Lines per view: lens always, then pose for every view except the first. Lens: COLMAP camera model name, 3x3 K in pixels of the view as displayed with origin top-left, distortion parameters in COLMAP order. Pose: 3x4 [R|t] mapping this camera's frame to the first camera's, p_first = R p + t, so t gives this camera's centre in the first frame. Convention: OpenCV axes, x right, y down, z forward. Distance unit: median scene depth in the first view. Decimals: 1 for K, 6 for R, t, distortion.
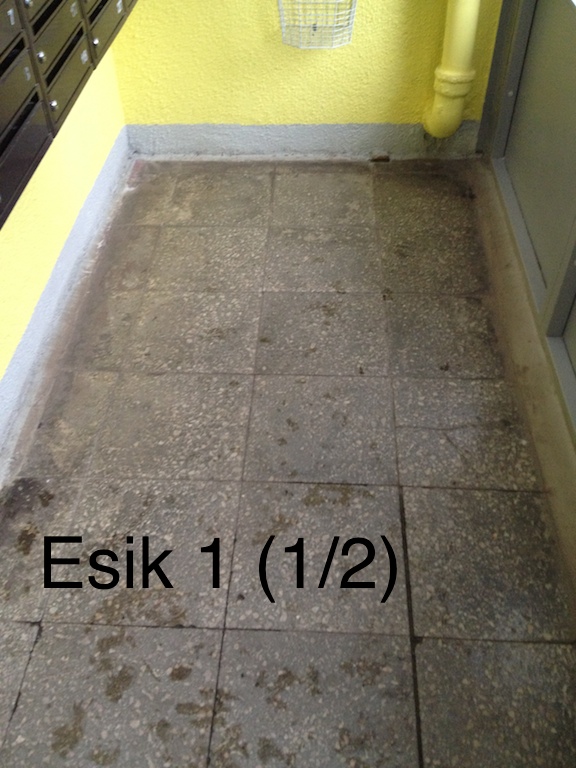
lens RADIAL K [[718.4, 0, 288.0], [0, 718.4, 384.0], [0, 0, 1]] dist [0.136277, -0.279027]
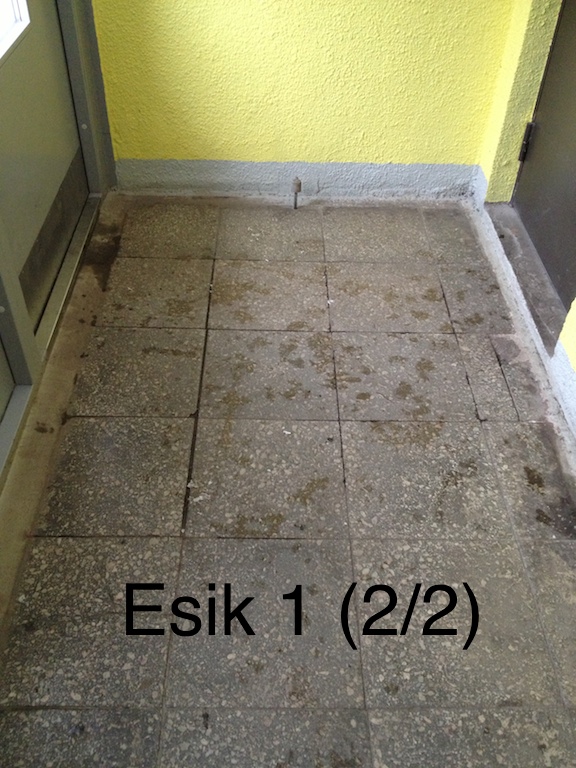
lens RADIAL K [[718.4, 0, 288.0], [0, 718.4, 384.0], [0, 0, 1]] dist [0.136277, -0.279027]
pose [[-0.998002, 0.031046, -0.055028, 0.065097], [-0.053570, 0.045989, 0.997505, -0.845340], [0.033499, 0.998459, -0.044234, 0.873611]]
